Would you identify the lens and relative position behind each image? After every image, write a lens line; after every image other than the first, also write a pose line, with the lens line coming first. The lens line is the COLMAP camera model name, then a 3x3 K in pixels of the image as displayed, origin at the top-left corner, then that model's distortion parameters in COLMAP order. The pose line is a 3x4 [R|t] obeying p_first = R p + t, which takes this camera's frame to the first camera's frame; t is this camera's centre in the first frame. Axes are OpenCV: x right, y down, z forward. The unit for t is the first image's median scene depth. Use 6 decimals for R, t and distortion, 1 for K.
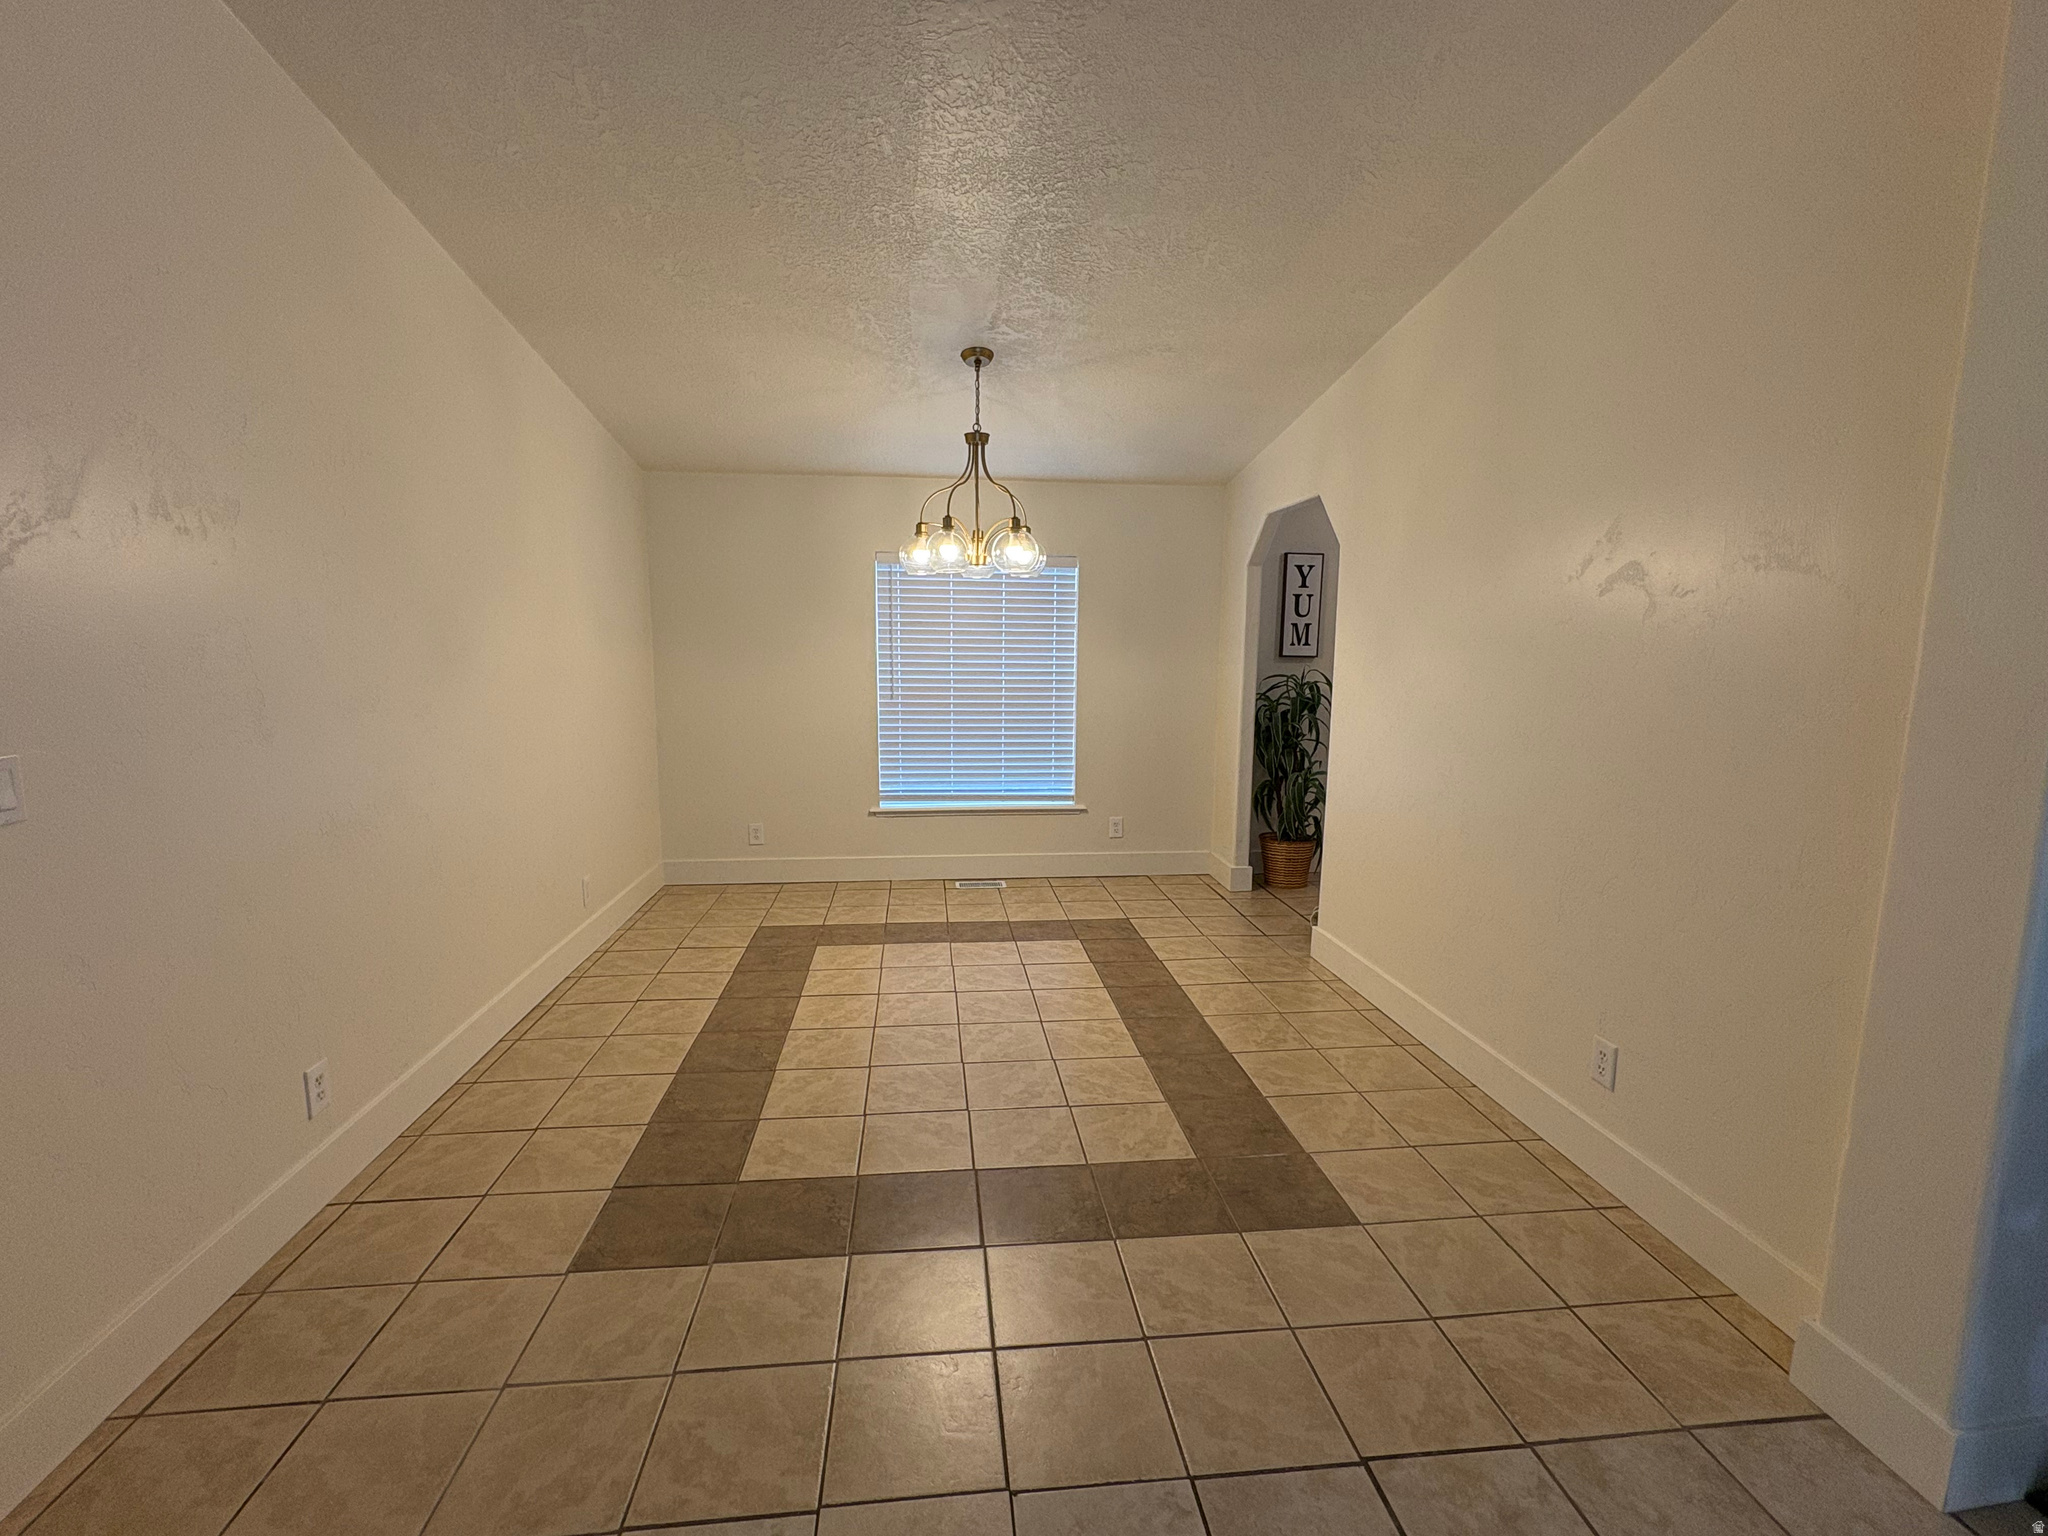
lens RADIAL K [[890.1, 0, 1022.1], [0, 890.1, 768.5], [0, 0, 1]] dist [-0.001616, -0.000469]
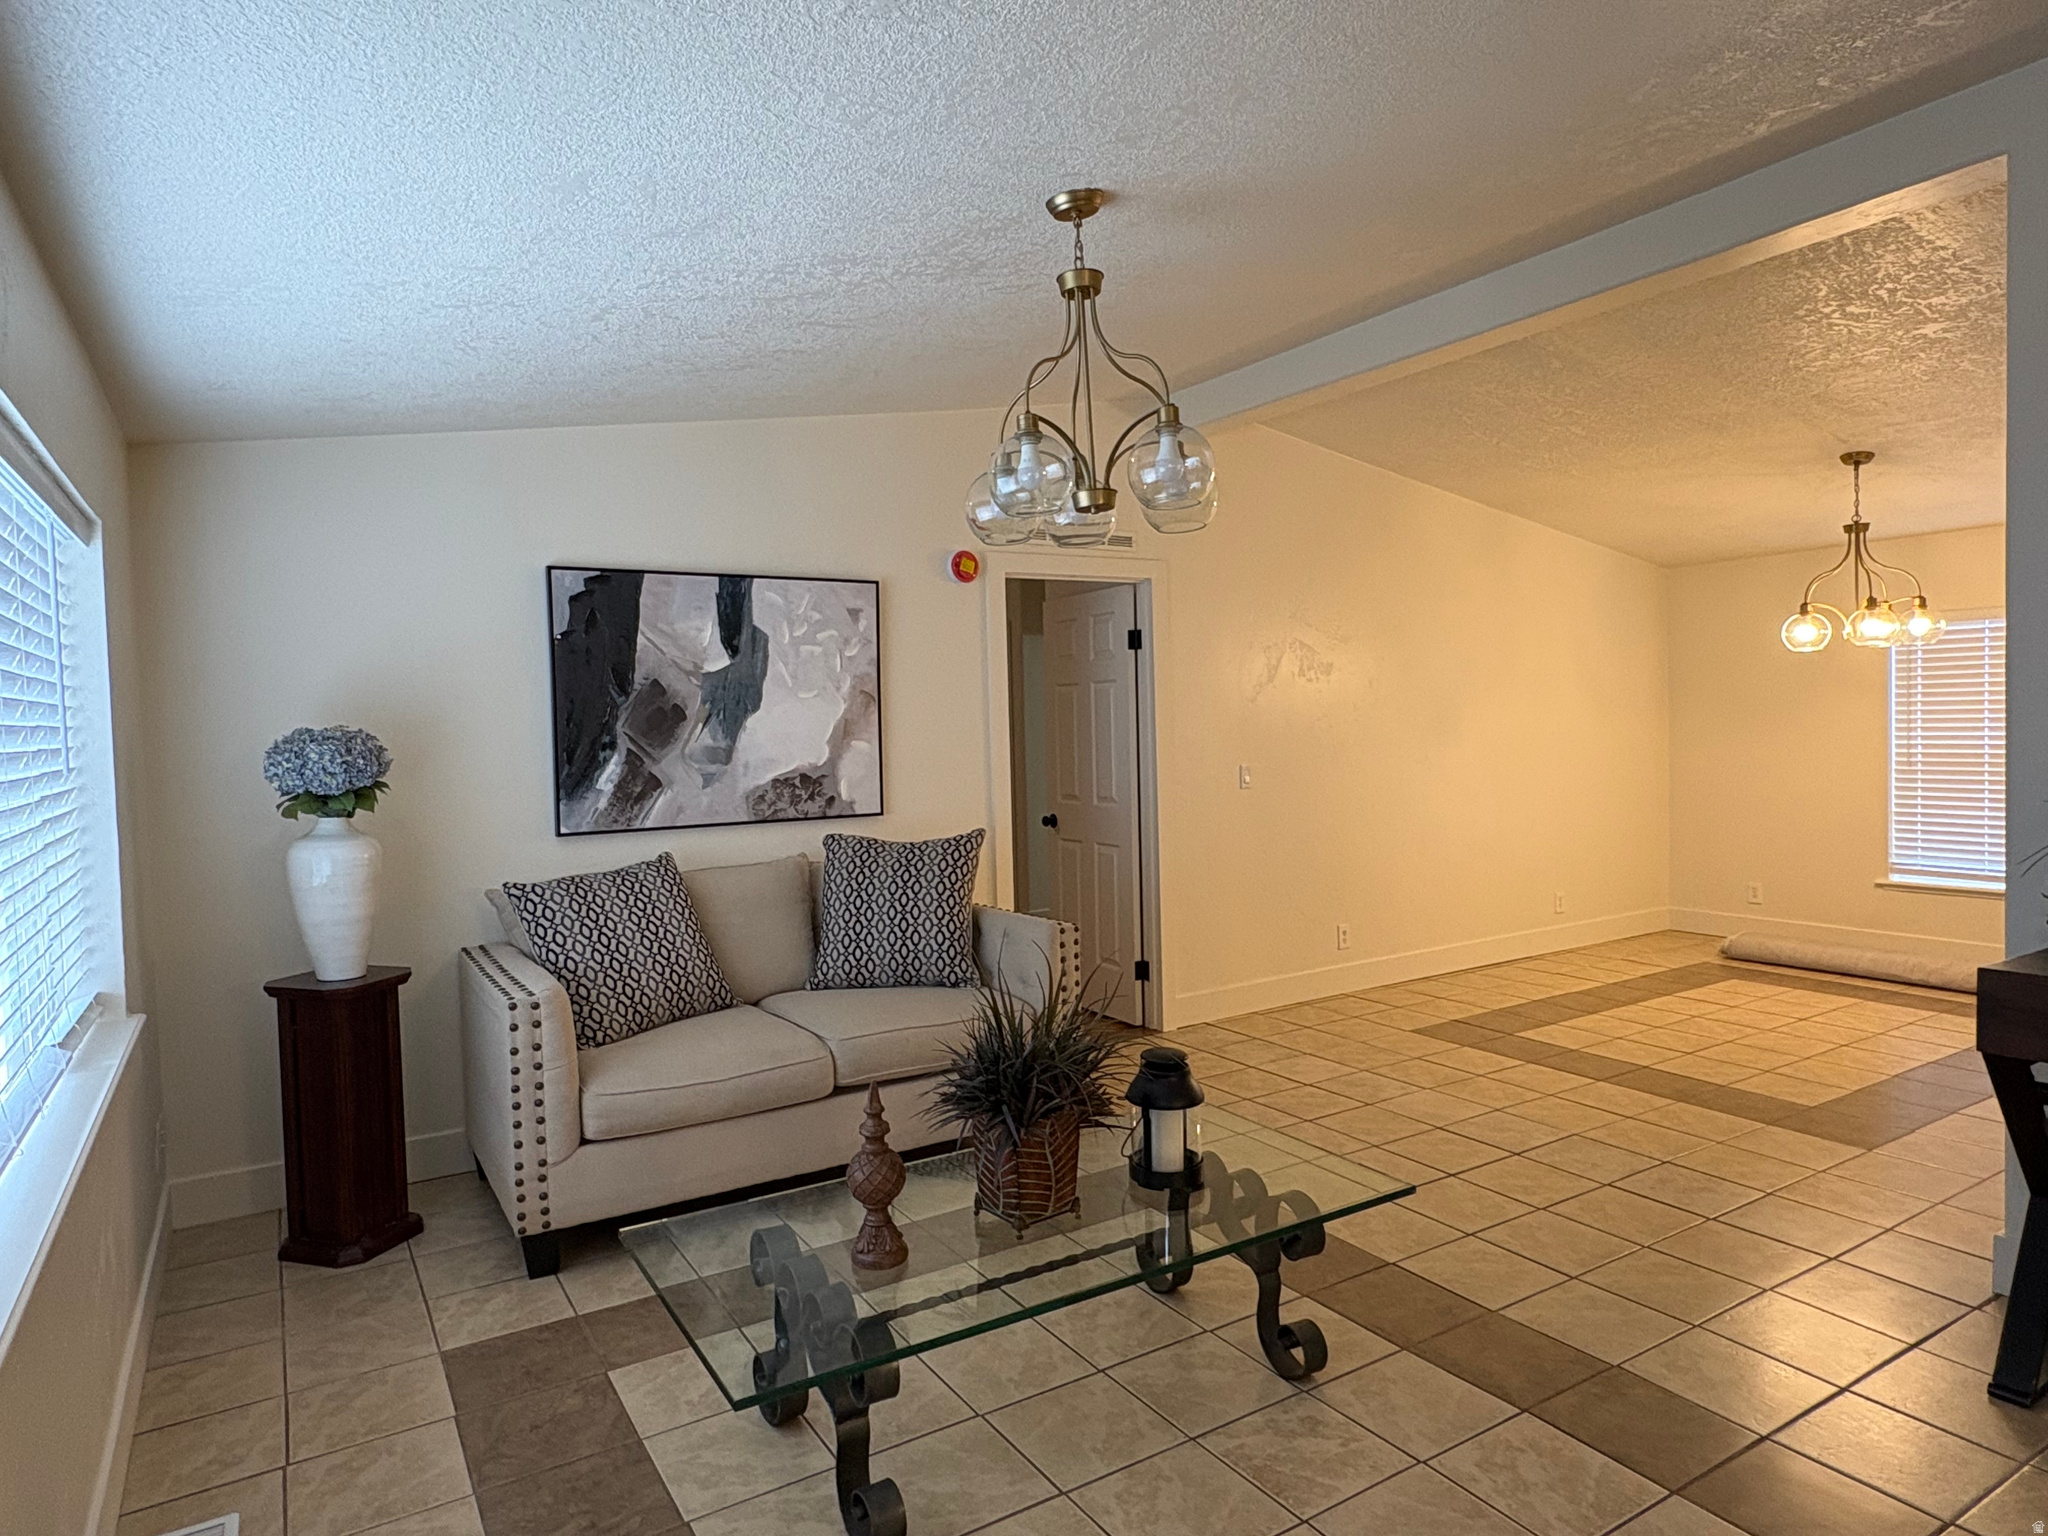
lens RADIAL K [[1205.2, 0, 1024.0], [0, 1205.2, 768.0], [0, 0, 1]] dist [0.004932, 0.001464]
pose [[0.429355, 0.011323, -0.903065, 1.031016], [-0.094783, 0.994964, -0.032589, 0.093457], [0.898148, 0.099587, 0.428266, -0.663708]]
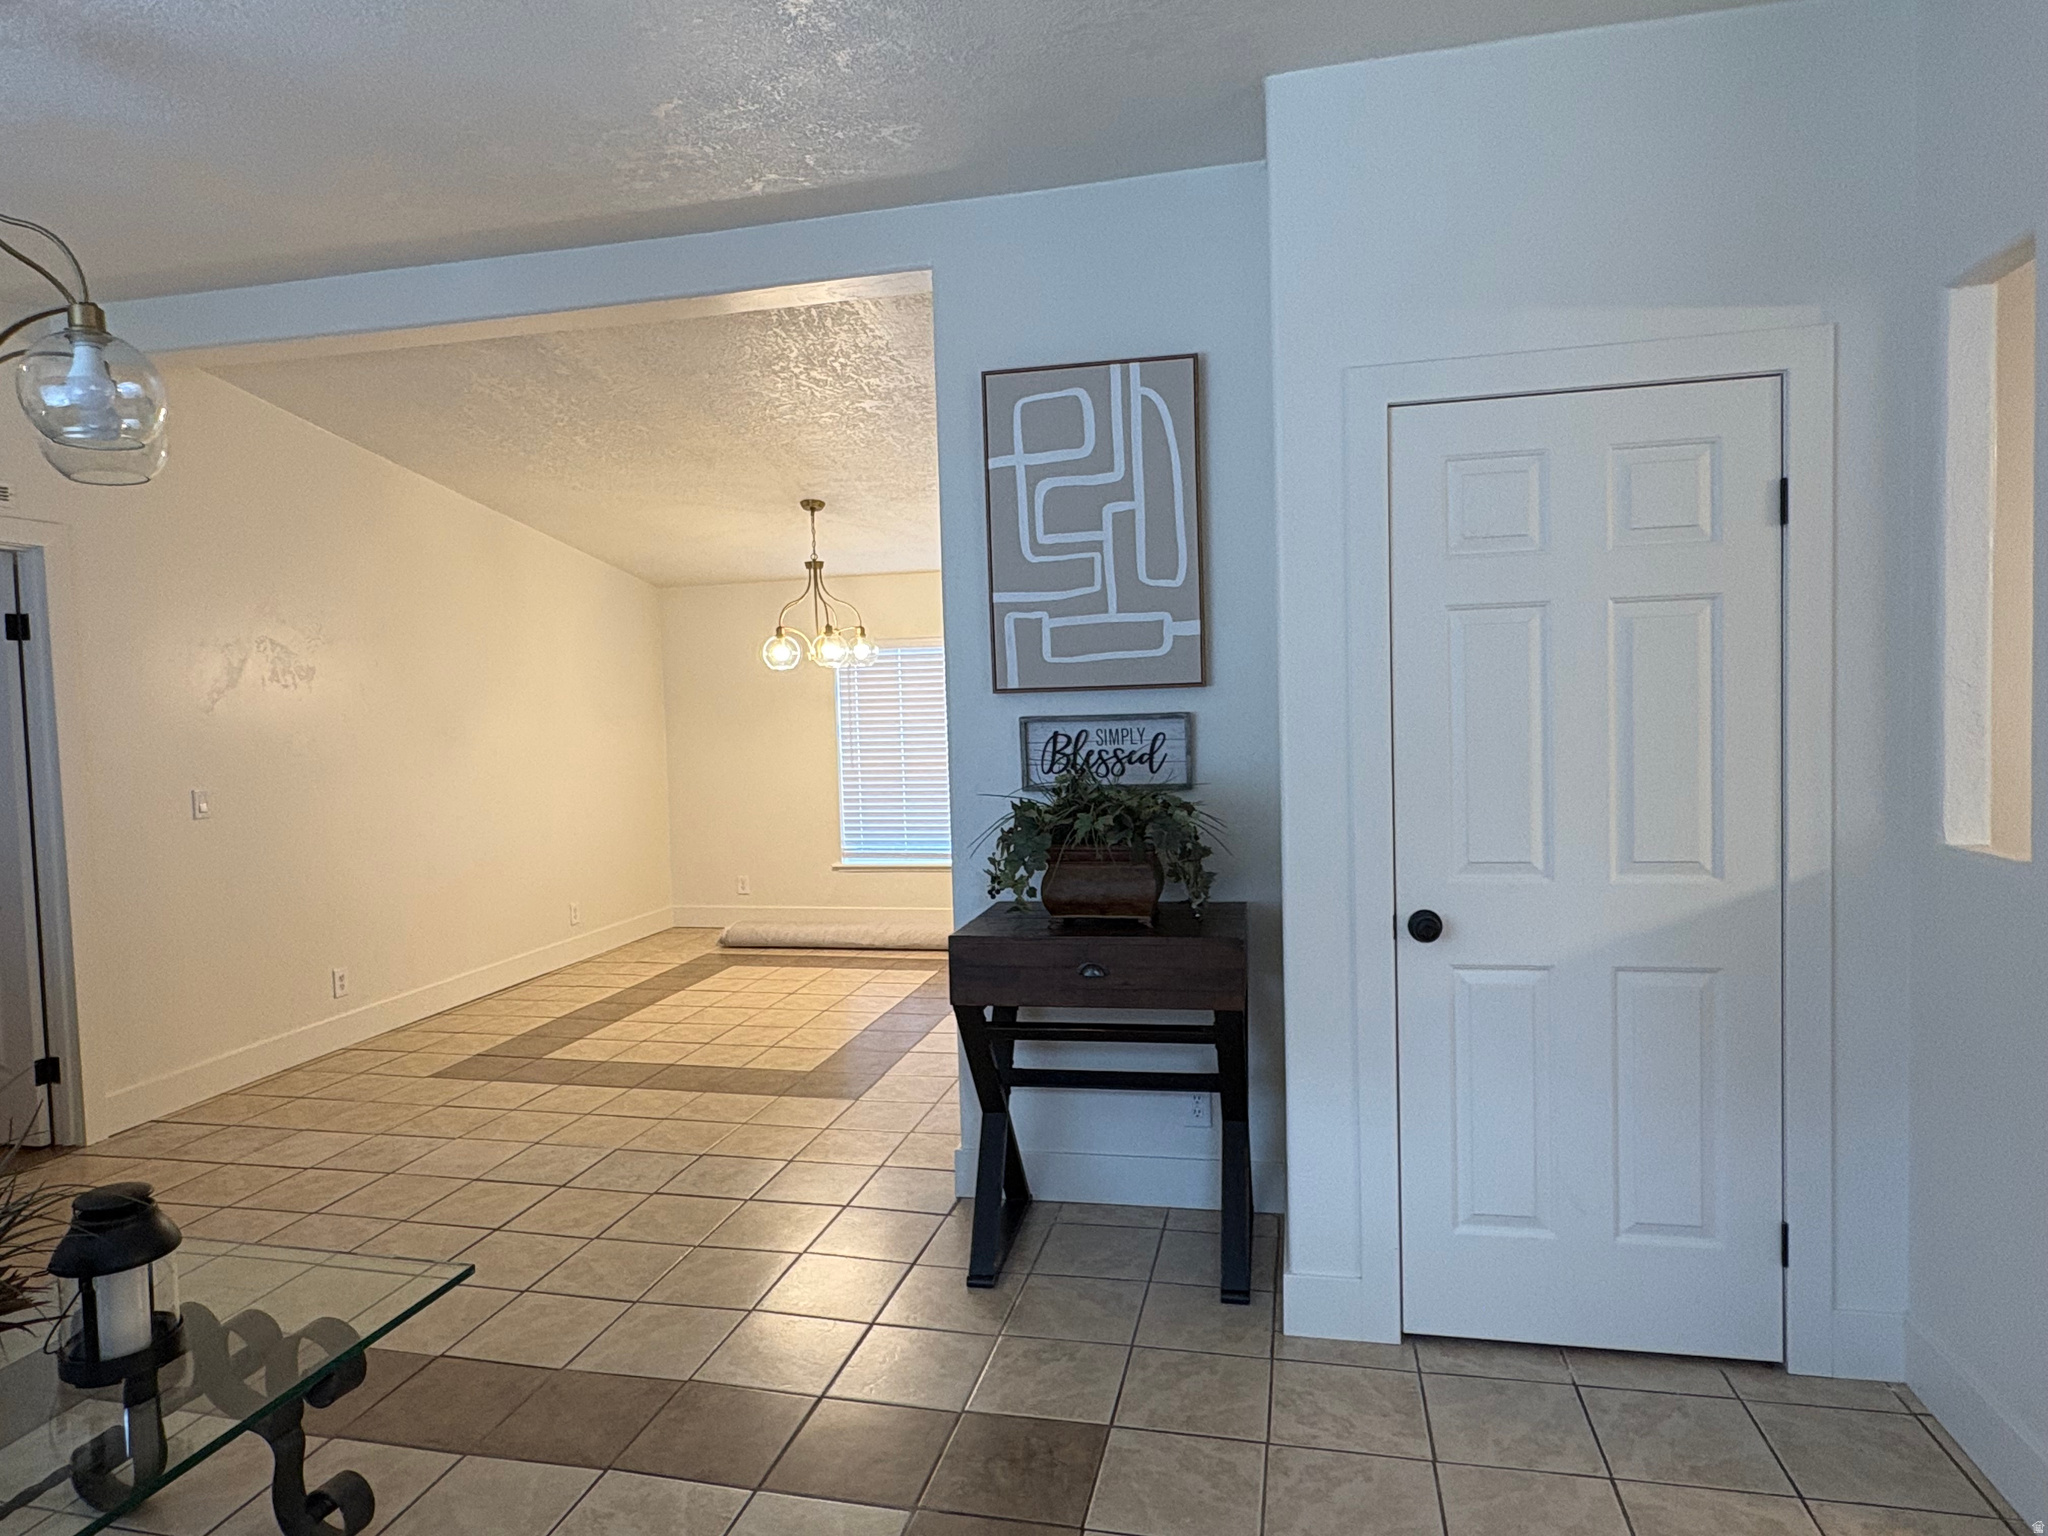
lens RADIAL K [[1206.4, 0, 1024.0], [0, 1206.4, 768.0], [0, 0, 1]] dist [-0.004332, 0.001436]
pose [[0.944848, -0.019330, -0.326937, 0.955540], [-0.008817, 0.996394, -0.084393, 0.086260], [0.327389, 0.082621, 0.941270, -0.637456]]
